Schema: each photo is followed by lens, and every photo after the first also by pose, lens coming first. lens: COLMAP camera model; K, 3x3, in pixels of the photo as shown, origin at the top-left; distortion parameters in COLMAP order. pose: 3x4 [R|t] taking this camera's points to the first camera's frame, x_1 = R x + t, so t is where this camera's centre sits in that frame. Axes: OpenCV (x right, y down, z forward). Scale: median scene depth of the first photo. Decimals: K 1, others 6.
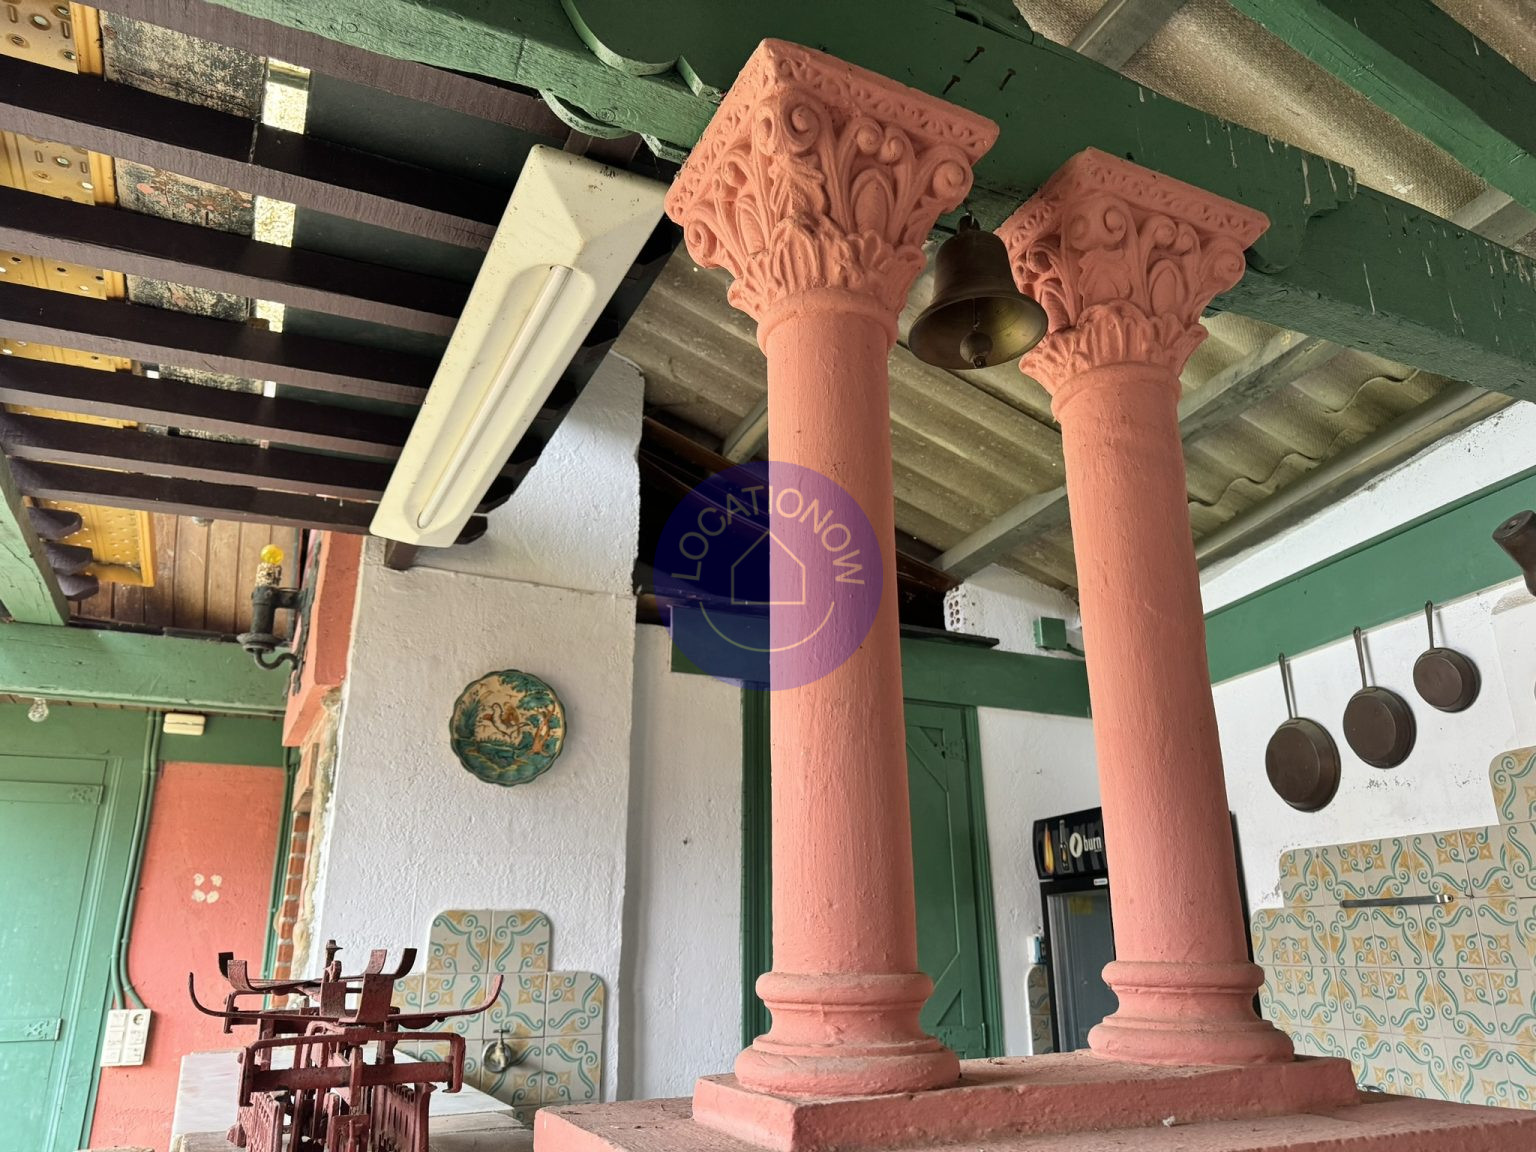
lens RADIAL K [[1084.5, 0, 764.4], [0, 1084.5, 565.8], [0, 0, 1]] dist [0.114122, -0.150737]
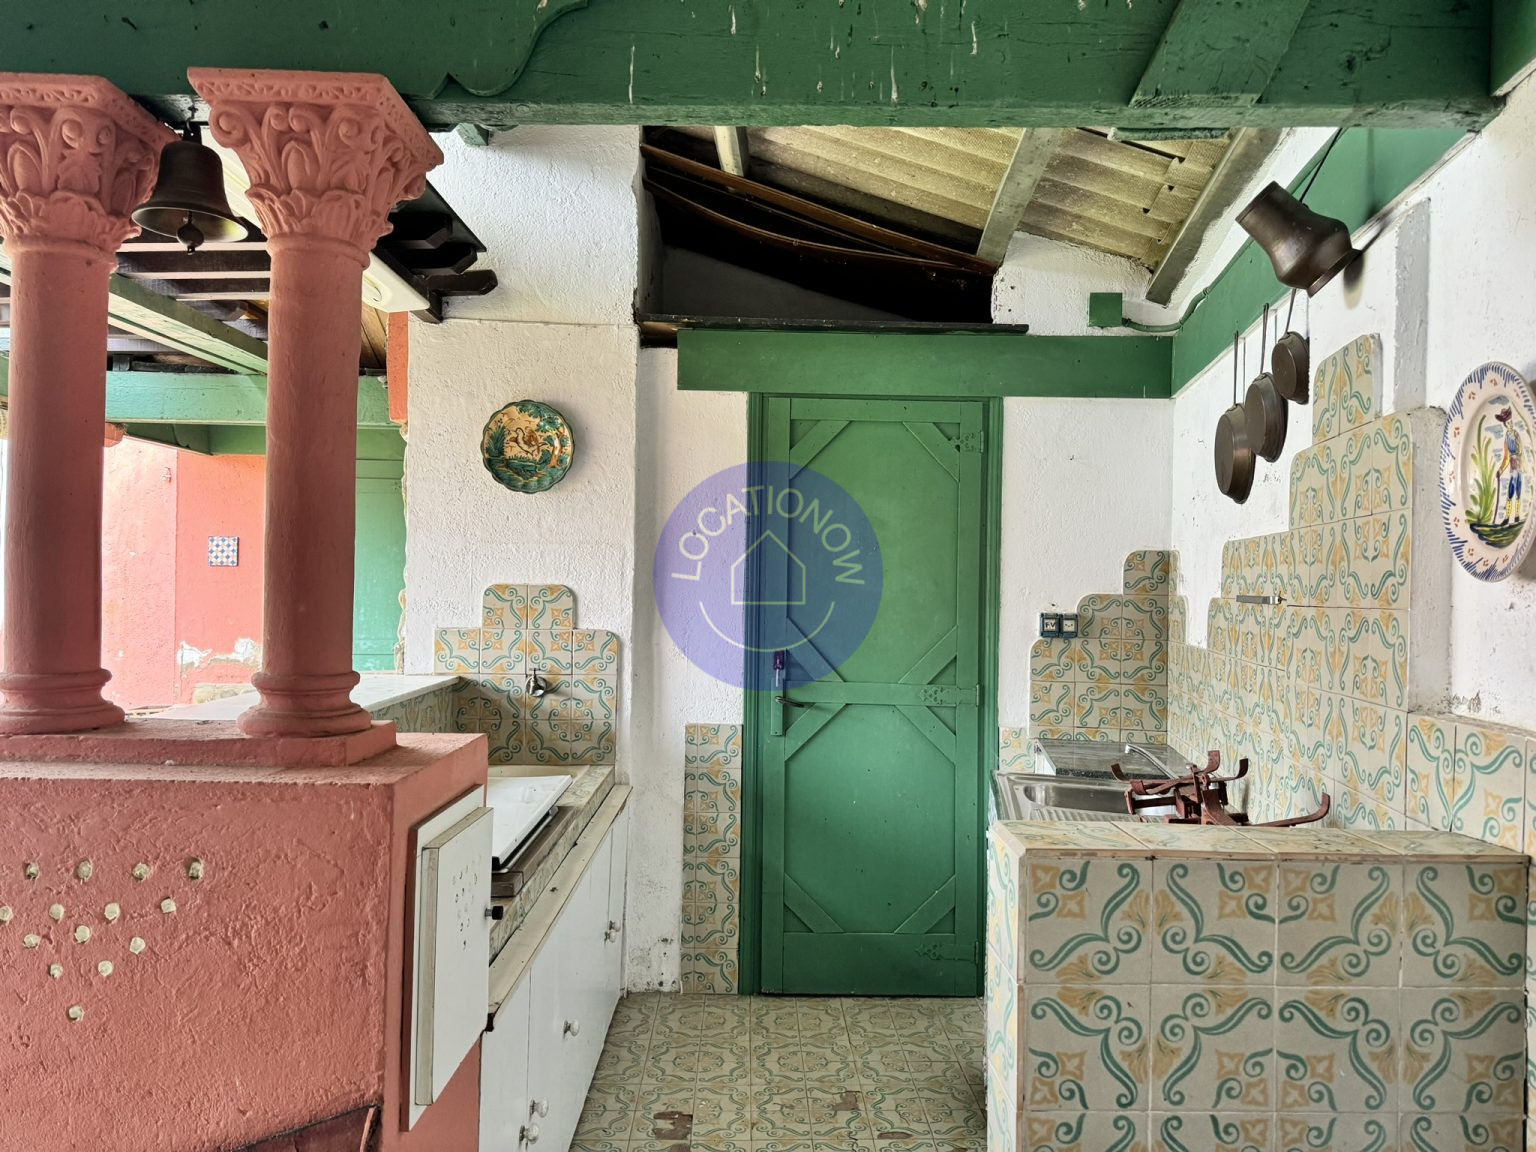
lens RADIAL K [[1060.9, 0, 726.6], [0, 1060.9, 574.8], [0, 0, 1]] dist [0.155421, -0.224571]
pose [[0.901822, 0.018599, -0.431707, 0.498271], [0.119631, 0.949275, 0.290802, -0.041272], [0.415217, -0.313898, 0.853852, 0.006338]]
